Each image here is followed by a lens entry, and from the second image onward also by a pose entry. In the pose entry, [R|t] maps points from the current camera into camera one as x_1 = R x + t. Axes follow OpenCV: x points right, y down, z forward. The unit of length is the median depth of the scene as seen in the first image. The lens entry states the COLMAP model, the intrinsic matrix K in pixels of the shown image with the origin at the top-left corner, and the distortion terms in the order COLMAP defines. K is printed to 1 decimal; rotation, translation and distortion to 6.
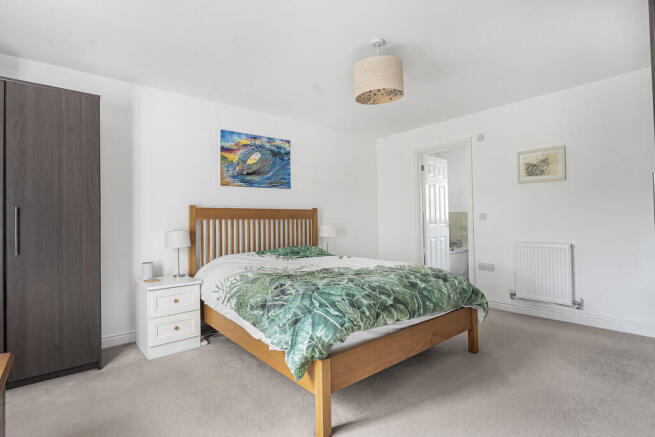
lens RADIAL K [[335.0, 0, 327.5], [0, 335.0, 218.5], [0, 0, 1]] dist [-0.001231, -0.000301]
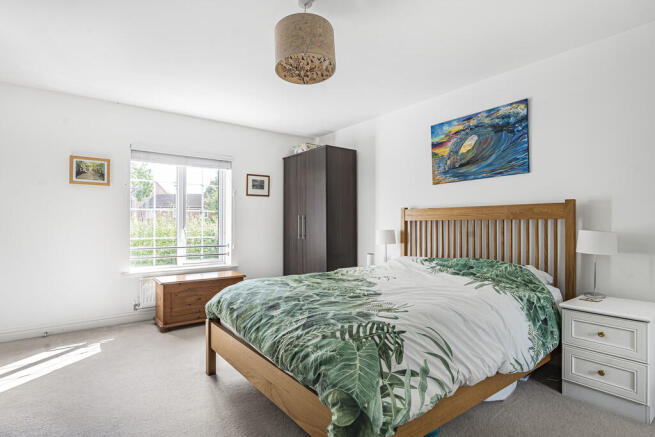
lens RADIAL K [[335.0, 0, 327.5], [0, 335.0, 218.5], [0, 0, 1]] dist [-0.001231, -0.000301]
pose [[-0.051033, -0.007352, -0.998670, 0.597274], [0.006372, 0.999950, -0.007687, 0.002322], [0.998677, -0.006756, -0.050984, 0.699259]]
